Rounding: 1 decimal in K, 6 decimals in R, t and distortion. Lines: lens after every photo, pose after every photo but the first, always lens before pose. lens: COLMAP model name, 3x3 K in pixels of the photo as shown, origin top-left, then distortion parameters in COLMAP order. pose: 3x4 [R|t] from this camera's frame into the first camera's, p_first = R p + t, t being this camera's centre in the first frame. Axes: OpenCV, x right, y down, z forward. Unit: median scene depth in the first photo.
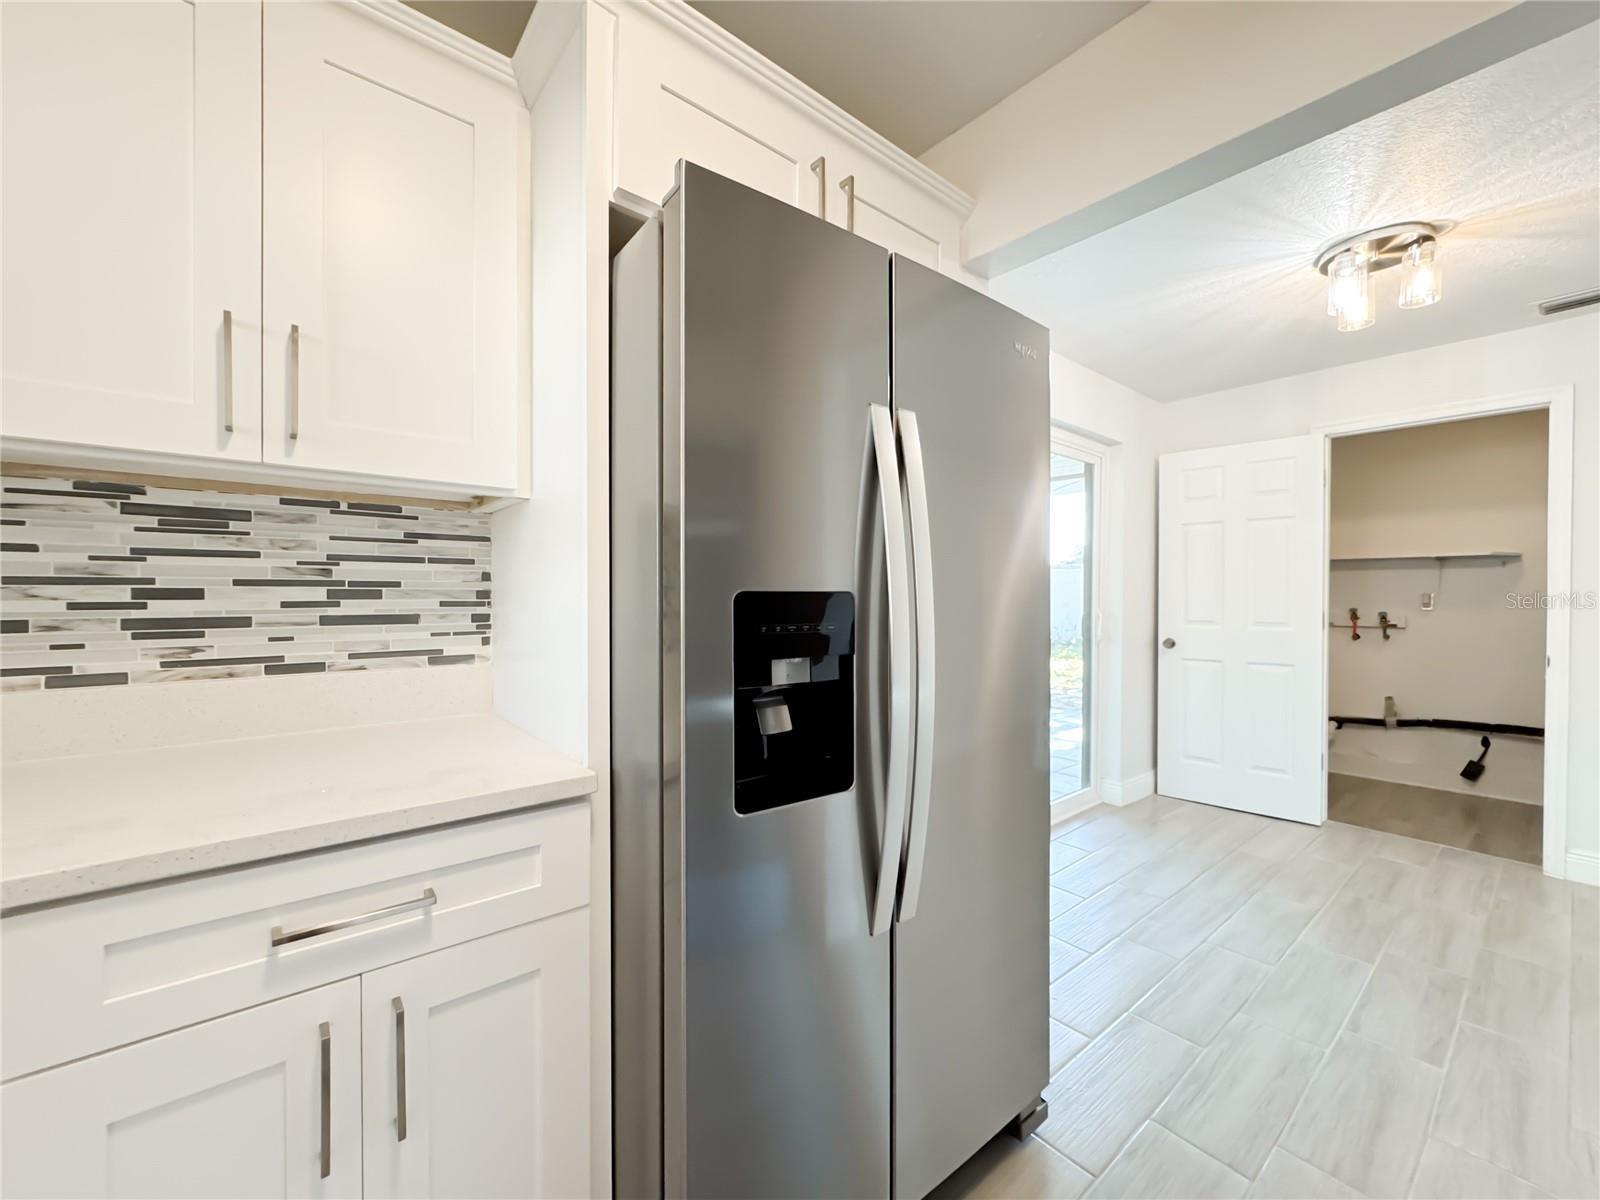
lens RADIAL K [[638.0, 0, 796.3], [0, 638.0, 601.0], [0, 0, 1]] dist [-0.005791, 0.000559]
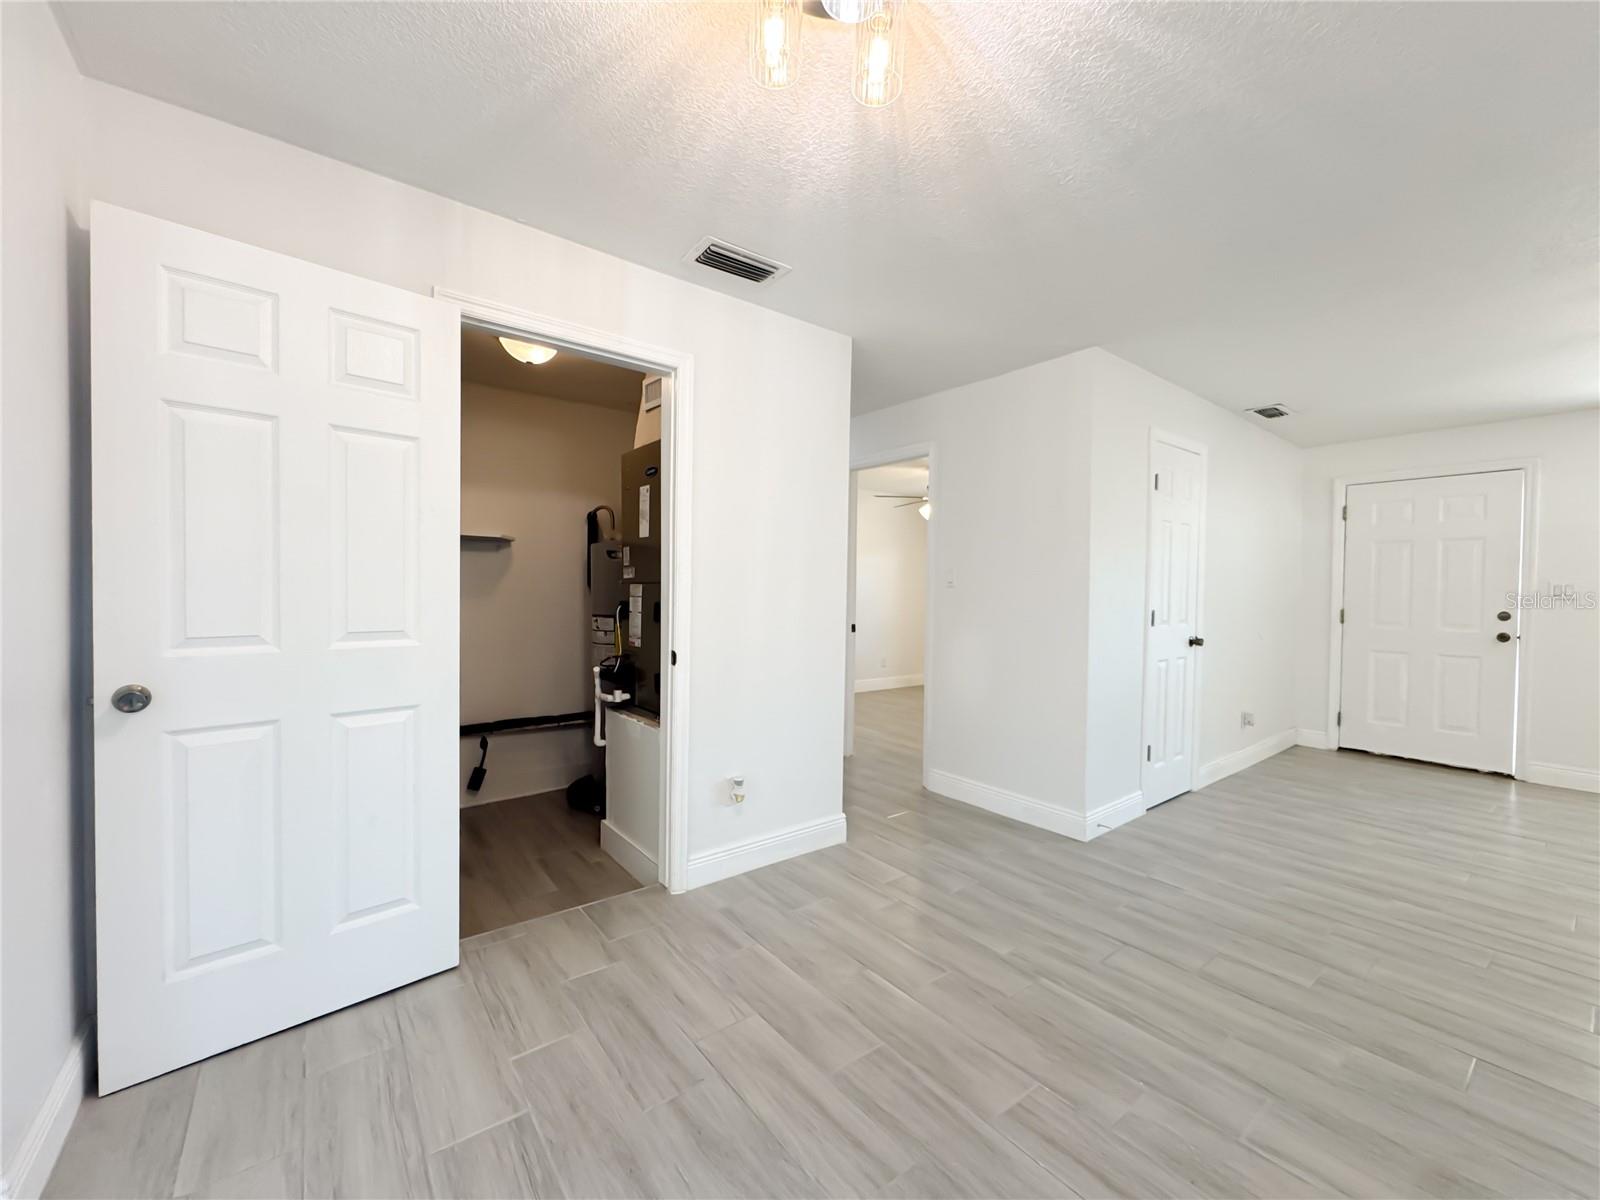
lens RADIAL K [[638.0, 0, 796.3], [0, 638.0, 601.0], [0, 0, 1]] dist [-0.005791, 0.000559]
pose [[0.032792, -0.020118, 0.999260, 0.581667], [-0.004694, 0.999783, 0.020283, -0.011273], [-0.999451, -0.005356, 0.032691, 1.606034]]
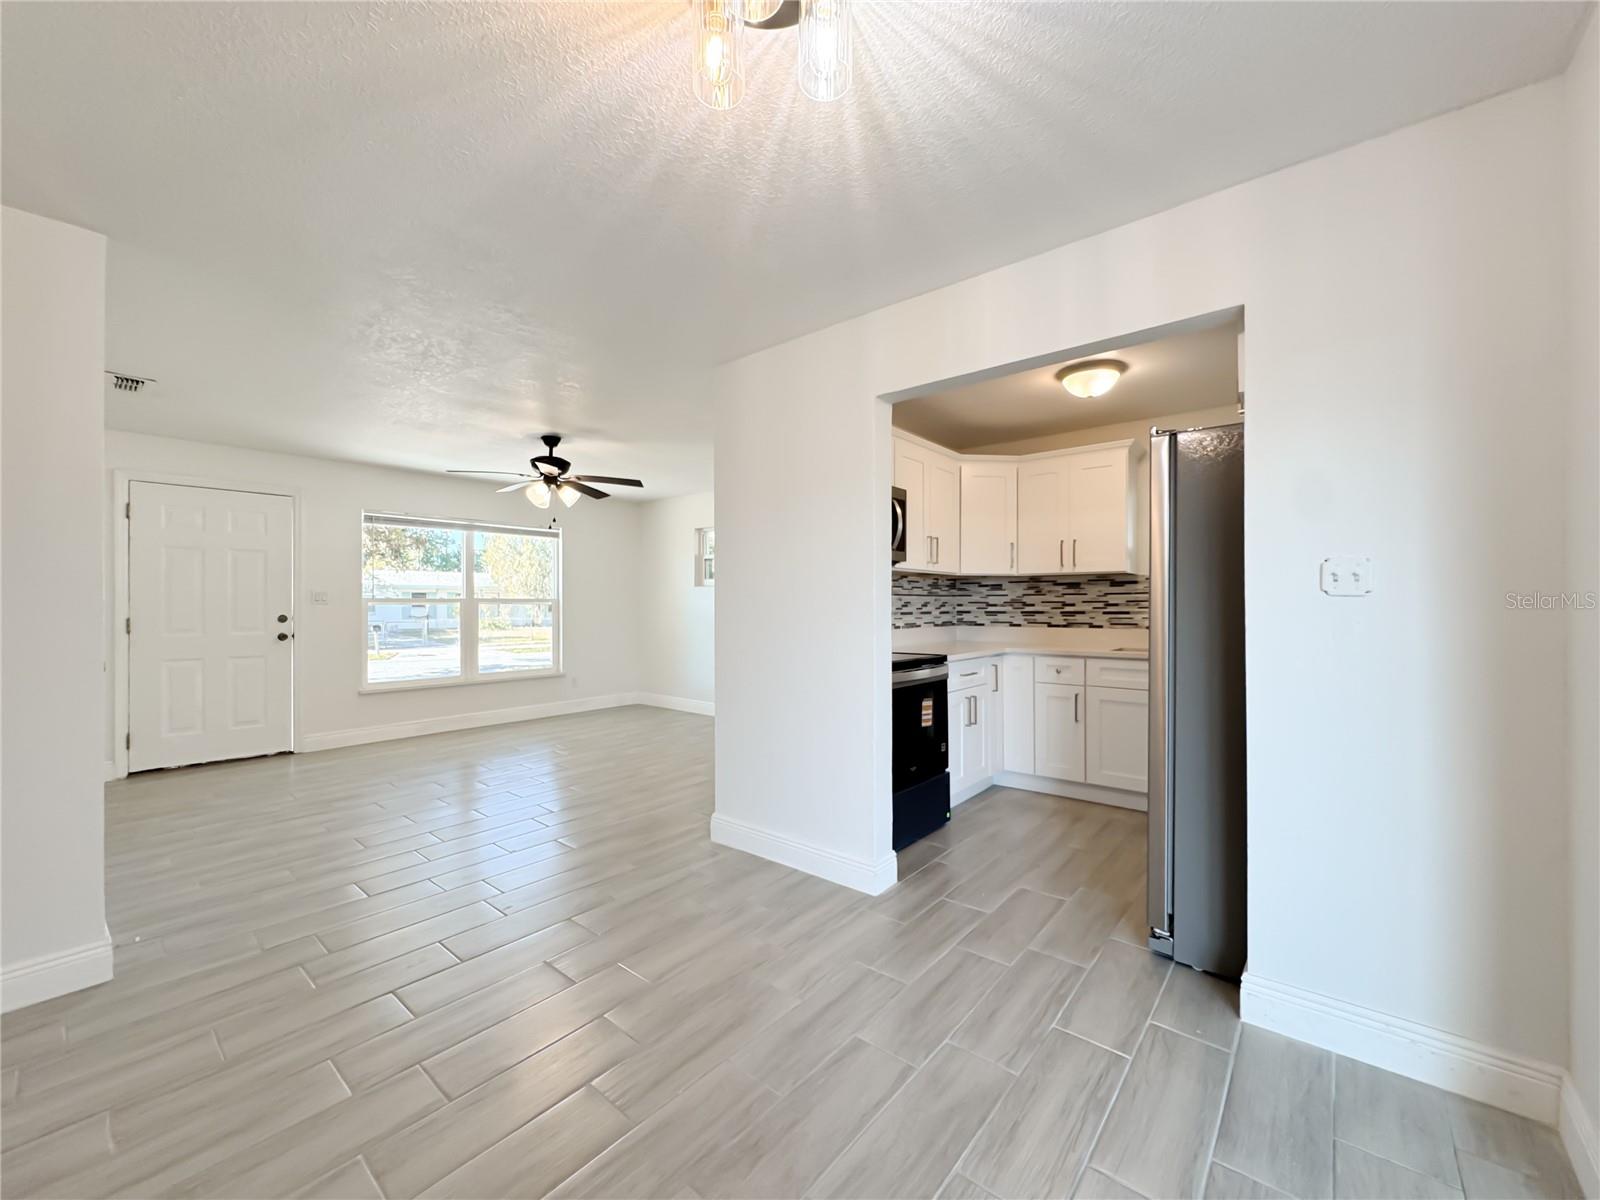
lens RADIAL K [[638.0, 0, 796.3], [0, 638.0, 601.0], [0, 0, 1]] dist [-0.005791, 0.000559]
pose [[-0.982605, -0.002780, -0.185689, 1.556671], [-0.003466, 0.999988, 0.003374, -0.016169], [0.185677, 0.003958, -0.982603, 2.412263]]
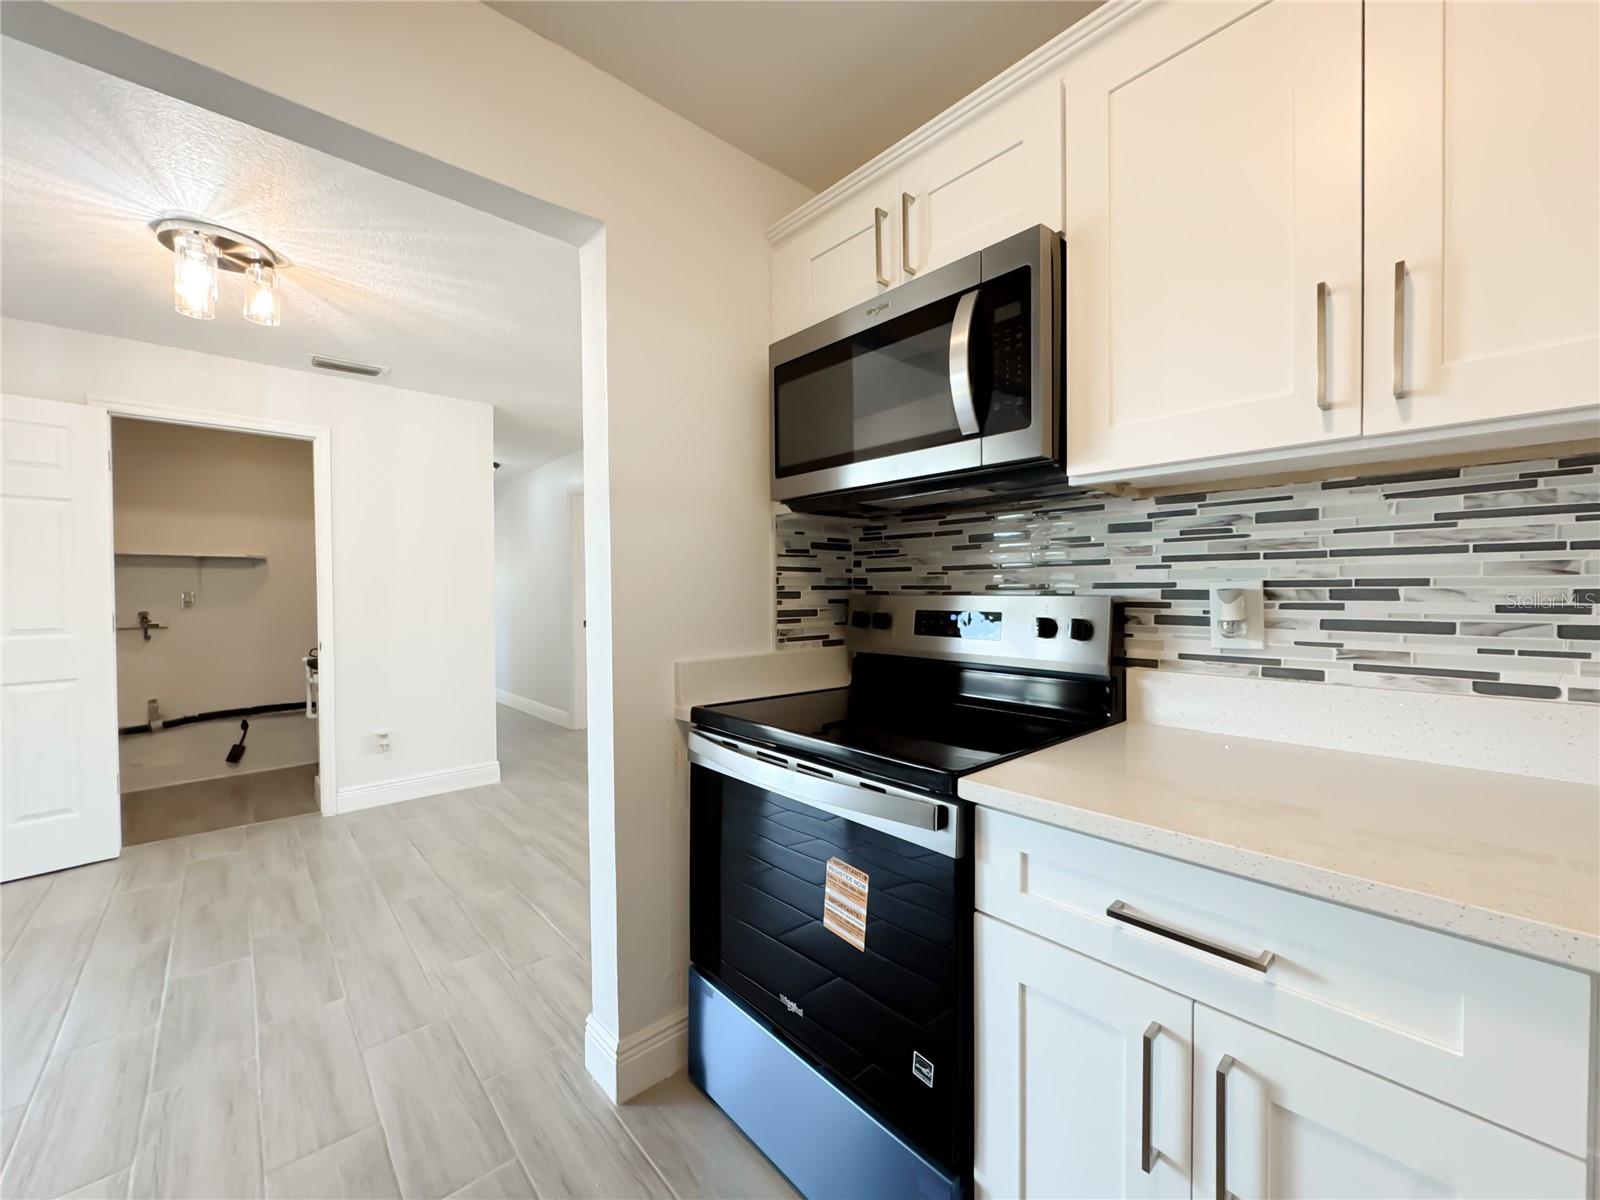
lens RADIAL K [[638.0, 0, 796.3], [0, 638.0, 601.0], [0, 0, 1]] dist [-0.005791, 0.000559]
pose [[-0.044637, -0.018477, 0.998832, -0.208933], [0.015991, 0.999688, 0.019208, -0.004801], [-0.998875, 0.016830, -0.044327, 0.237404]]
